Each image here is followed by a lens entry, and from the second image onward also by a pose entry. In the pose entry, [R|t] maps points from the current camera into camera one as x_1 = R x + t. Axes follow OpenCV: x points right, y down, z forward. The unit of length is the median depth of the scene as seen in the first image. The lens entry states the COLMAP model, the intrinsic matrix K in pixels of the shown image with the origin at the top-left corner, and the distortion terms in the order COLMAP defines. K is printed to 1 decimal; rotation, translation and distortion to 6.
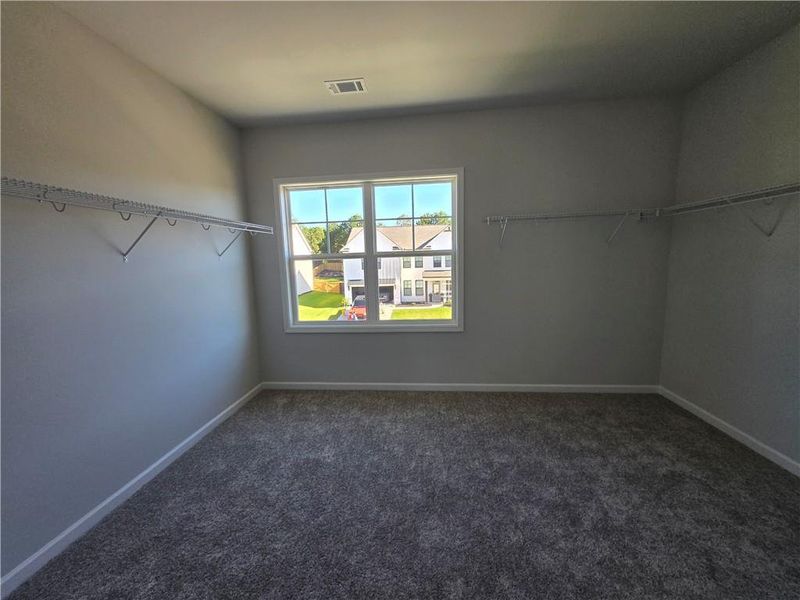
lens RADIAL K [[310.9, 0, 396.1], [0, 310.9, 297.1], [0, 0, 1]] dist [0.020670, -0.000048]
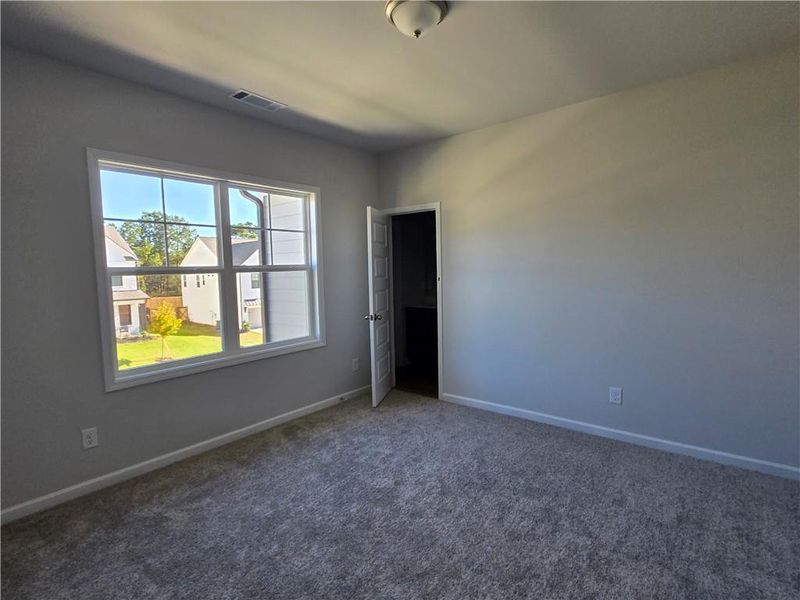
lens RADIAL K [[407.3, 0, 400.0], [0, 407.3, 300.0], [0, 0, 1]] dist [0.000531, -0.000106]
pose [[0.550029, -0.048189, 0.833754, -0.734080], [0.117089, 0.992923, -0.019856, 0.018349], [-0.826897, 0.108545, 0.551779, 0.052527]]
